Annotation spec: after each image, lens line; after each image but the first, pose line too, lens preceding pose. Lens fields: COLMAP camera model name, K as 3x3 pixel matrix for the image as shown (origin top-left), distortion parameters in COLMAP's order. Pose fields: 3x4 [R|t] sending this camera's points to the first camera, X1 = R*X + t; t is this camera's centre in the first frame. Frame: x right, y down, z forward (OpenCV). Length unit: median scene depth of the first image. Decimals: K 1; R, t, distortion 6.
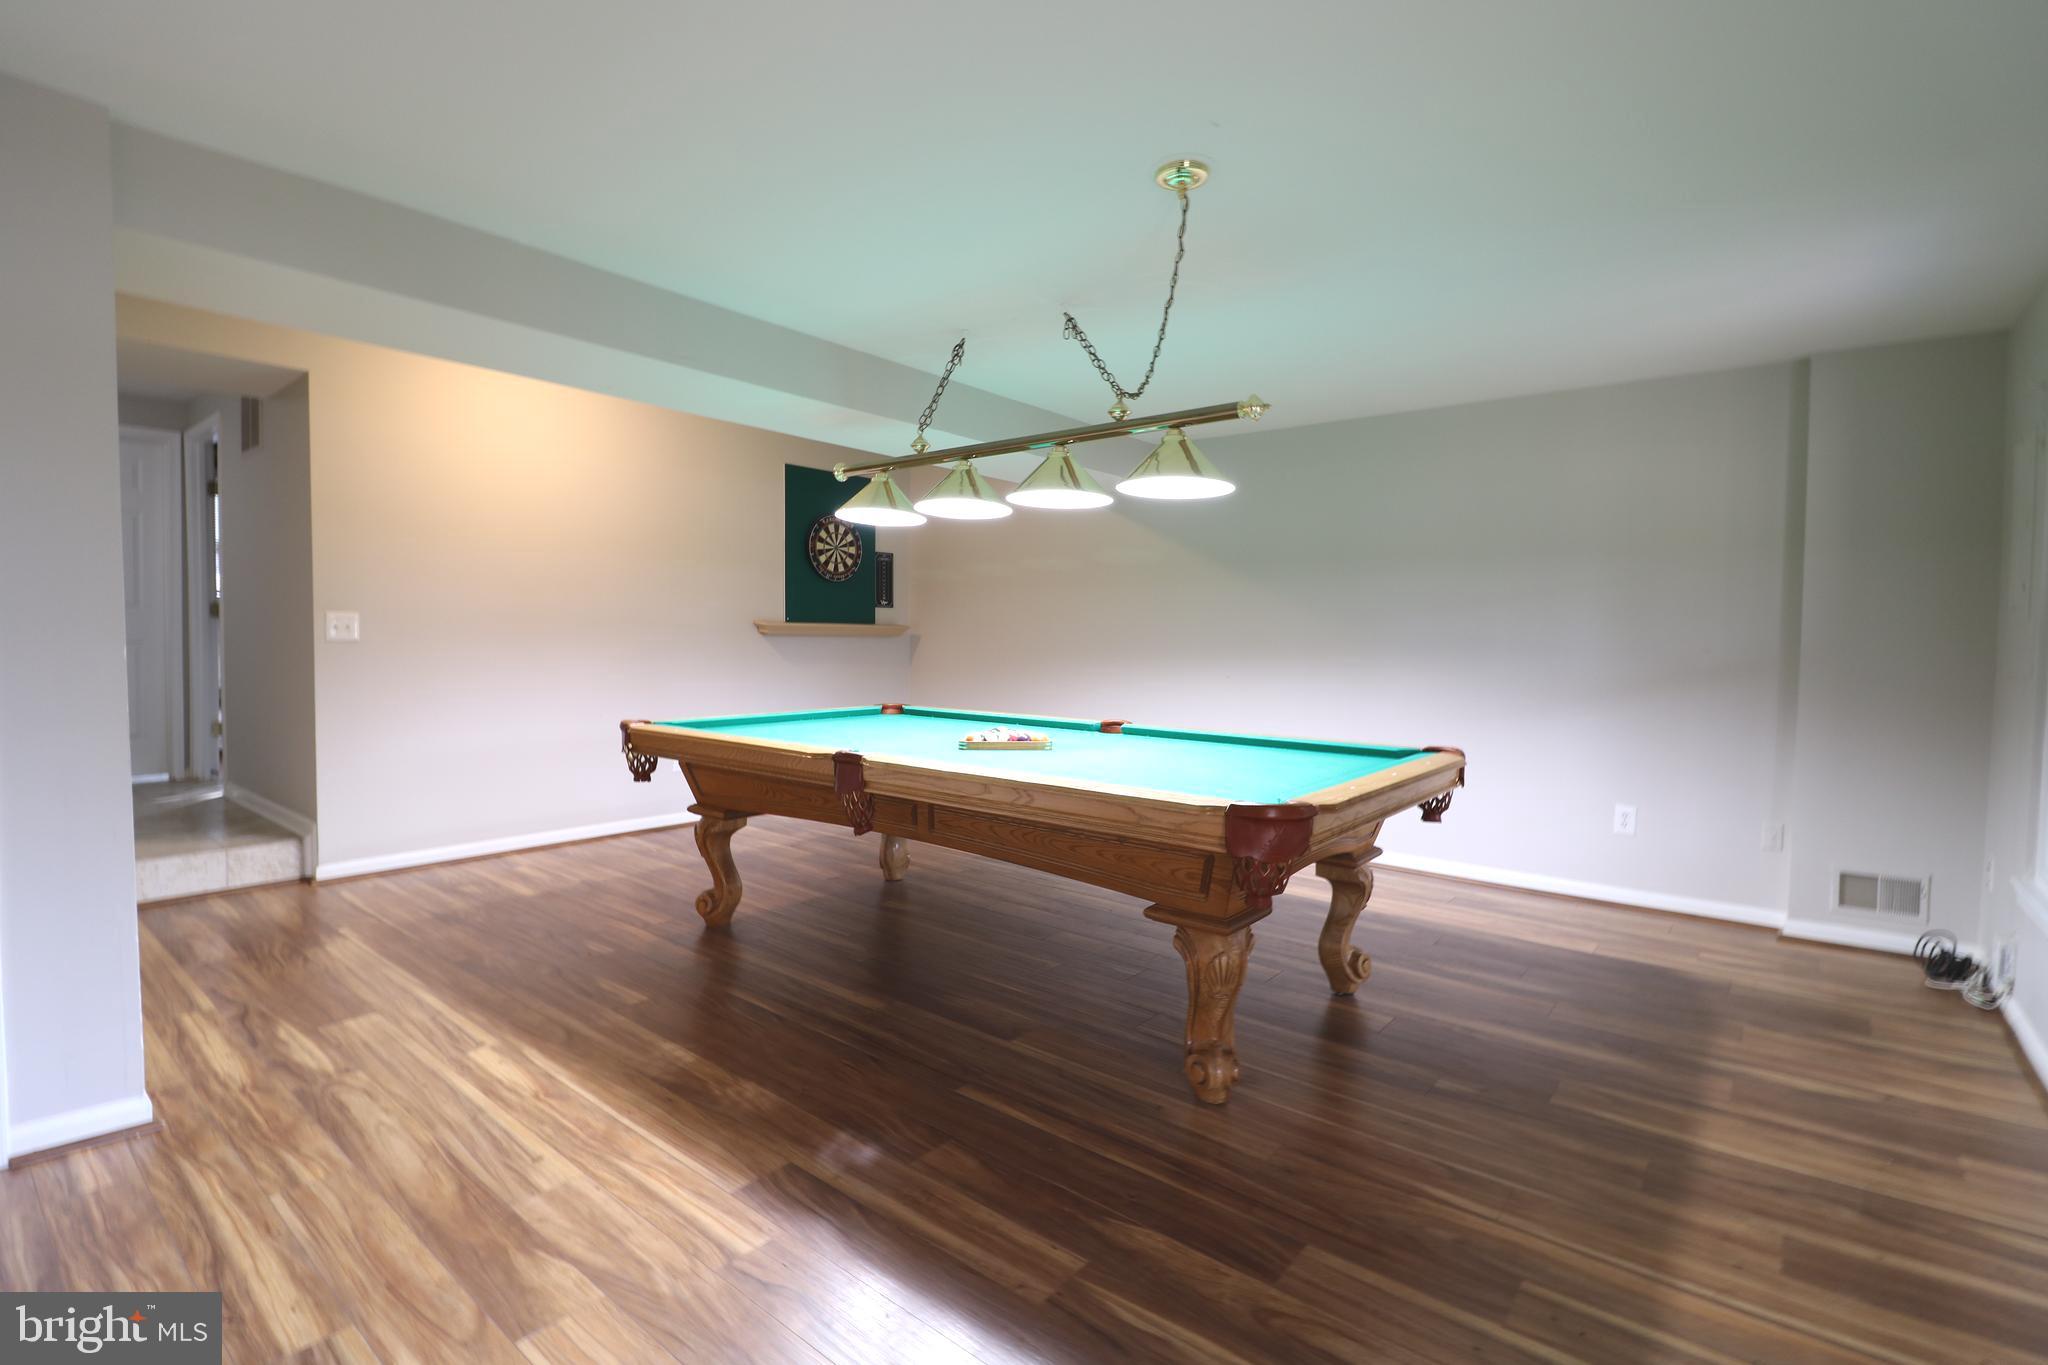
lens RADIAL K [[945.3, 0, 1029.7], [0, 945.3, 673.5], [0, 0, 1]] dist [-0.000198, -0.014664]
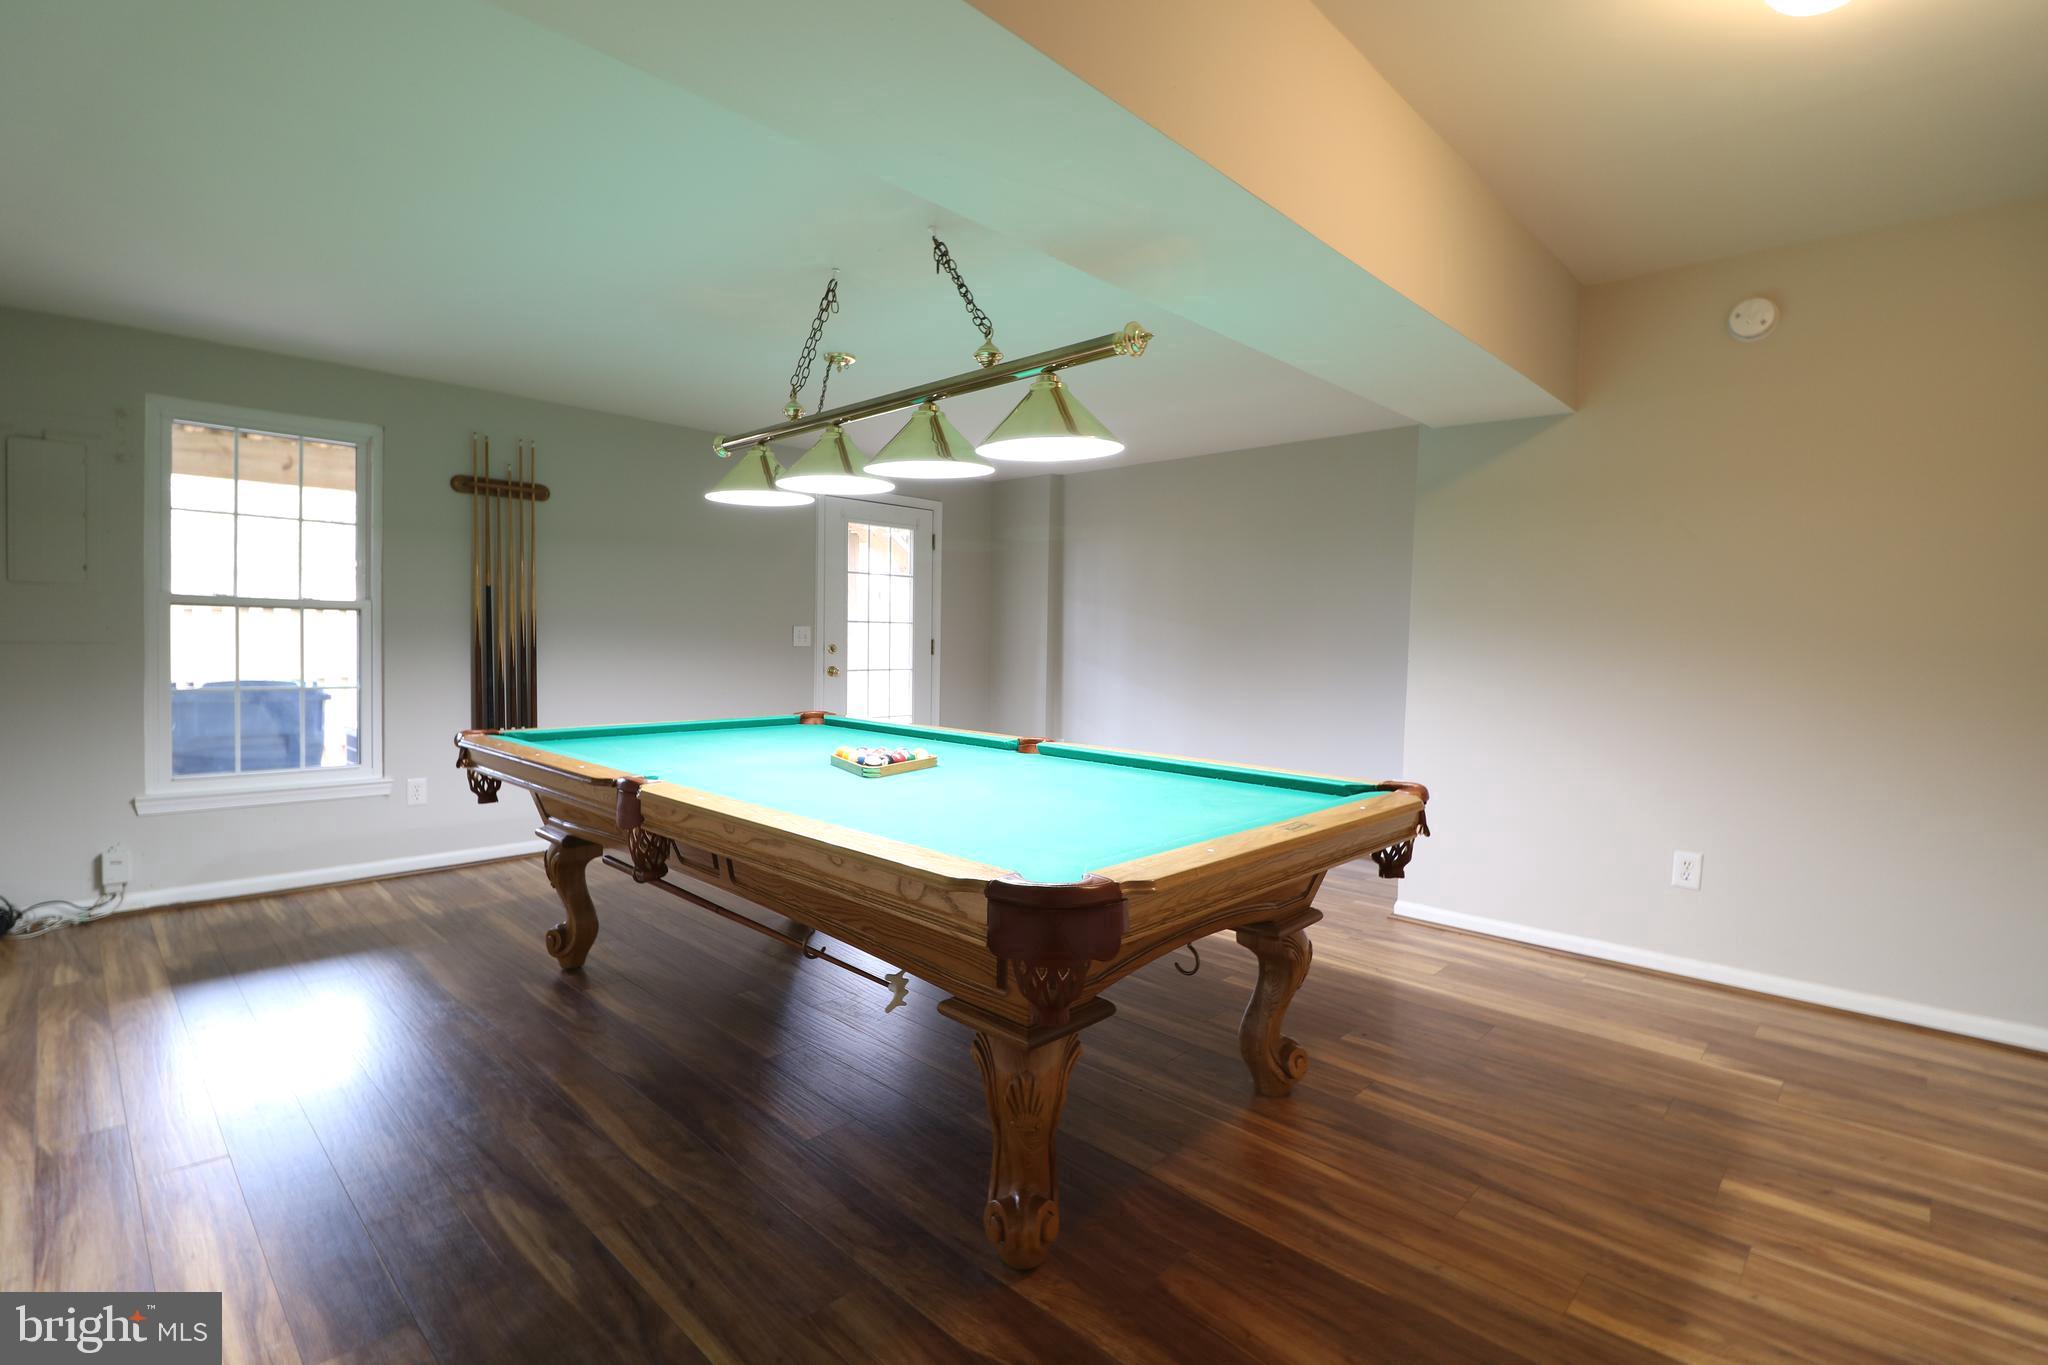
lens RADIAL K [[954.7, 0, 1018.4], [0, 954.7, 684.0], [0, 0, 1]] dist [0.000314, -0.008135]
pose [[0.994466, 0.002976, -0.105018, 0.203549], [-0.001457, 0.999893, 0.014543, -0.012309], [0.105050, -0.014310, 0.994364, 0.196831]]
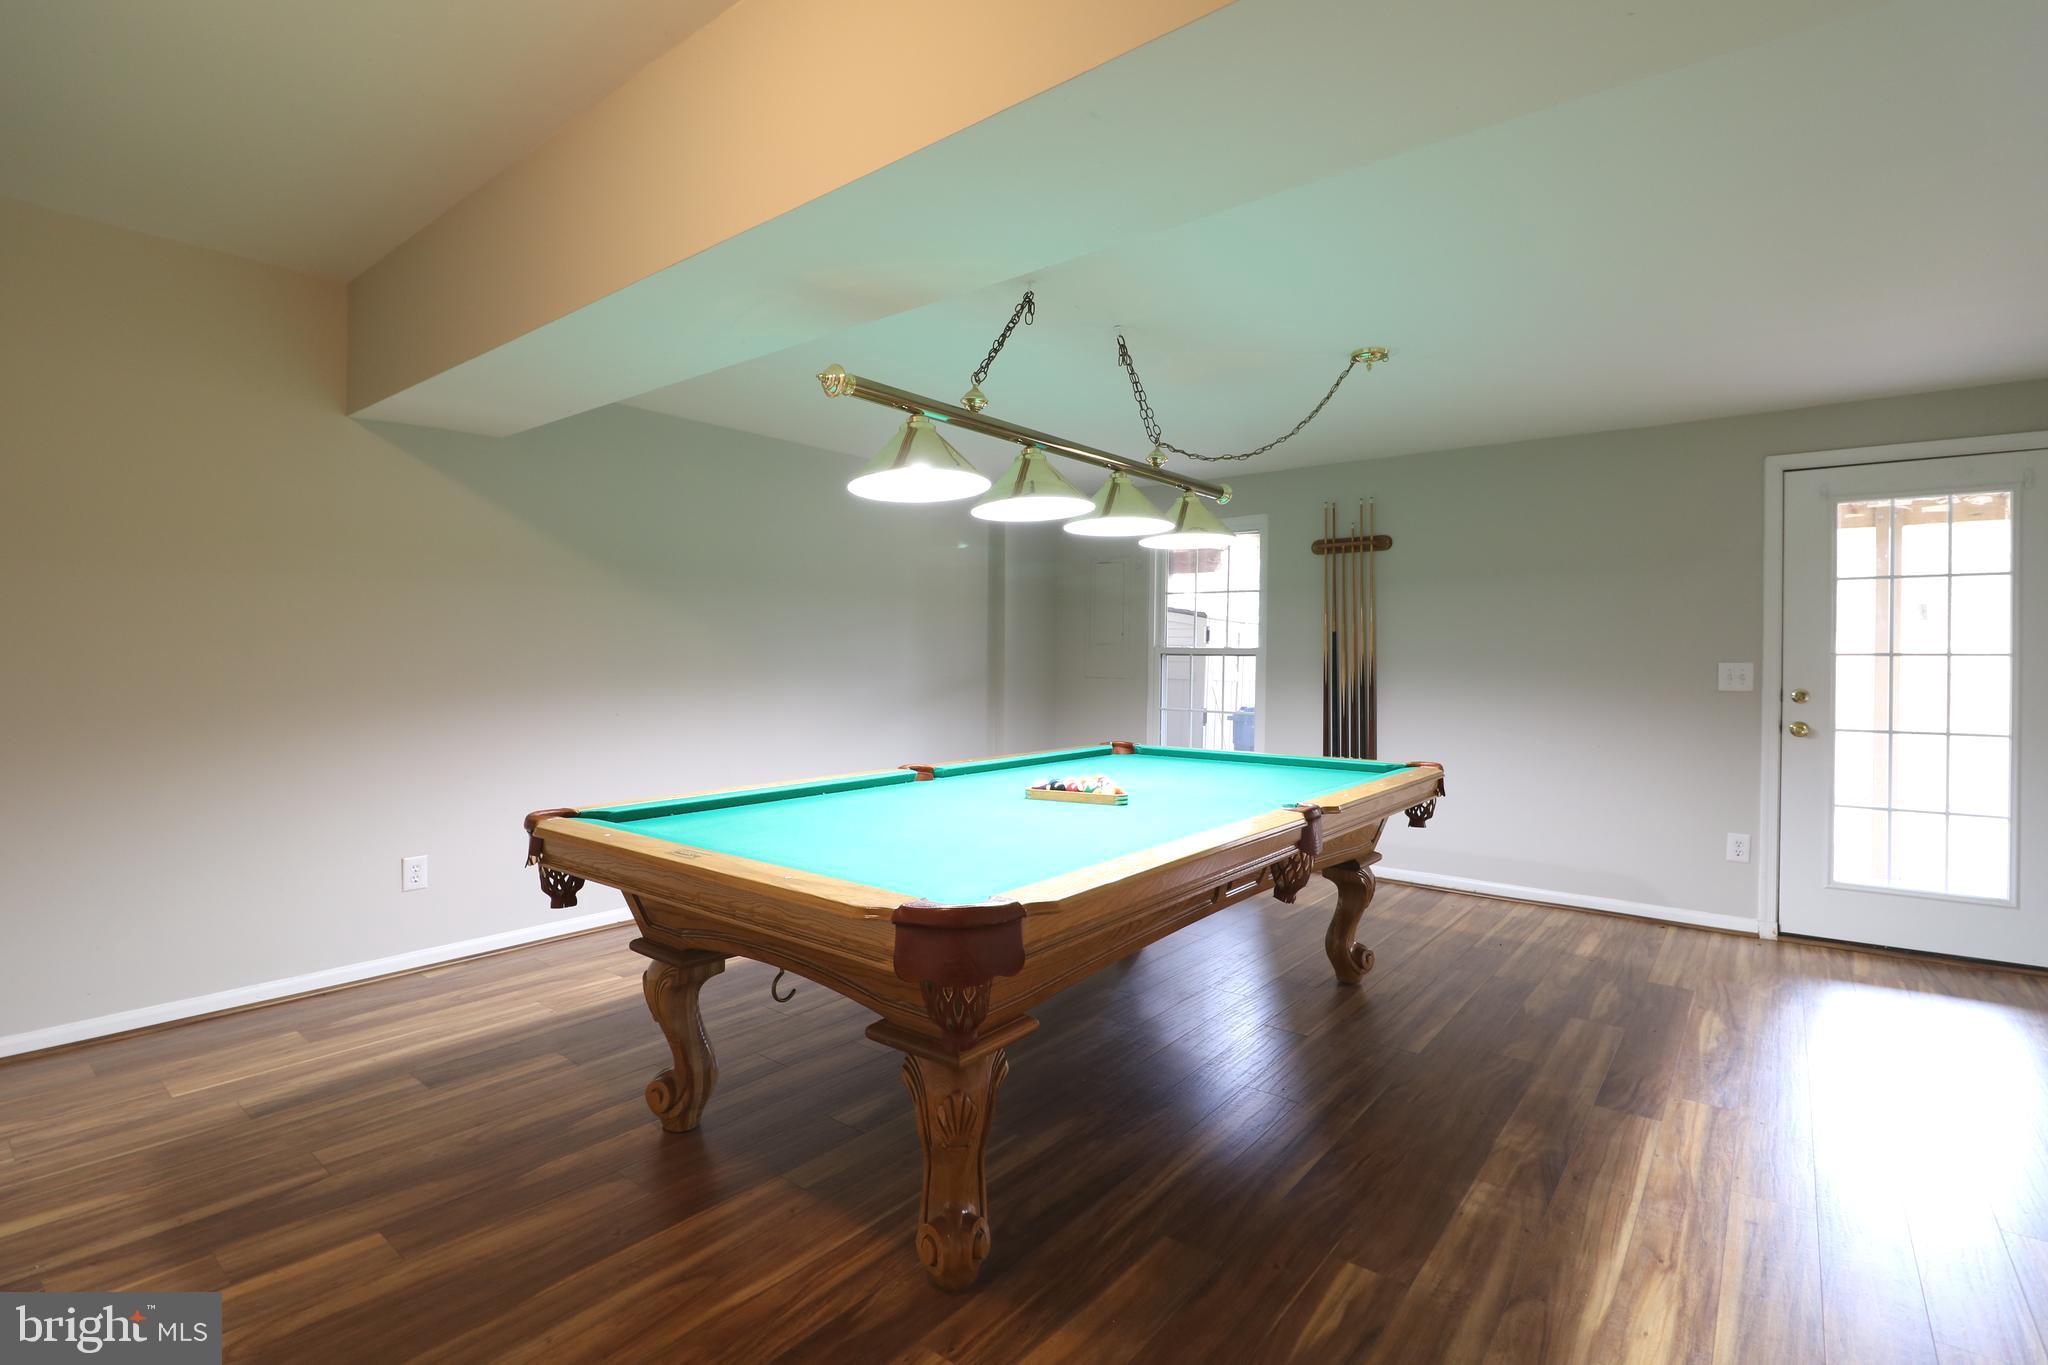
lens RADIAL K [[945.3, 0, 1029.7], [0, 945.3, 673.5], [0, 0, 1]] dist [-0.000198, -0.014664]
pose [[-0.008354, -0.008816, -0.999926, 0.743756], [-0.044406, 0.998978, -0.008437, -0.023960], [0.998979, 0.044332, -0.008737, 0.839815]]
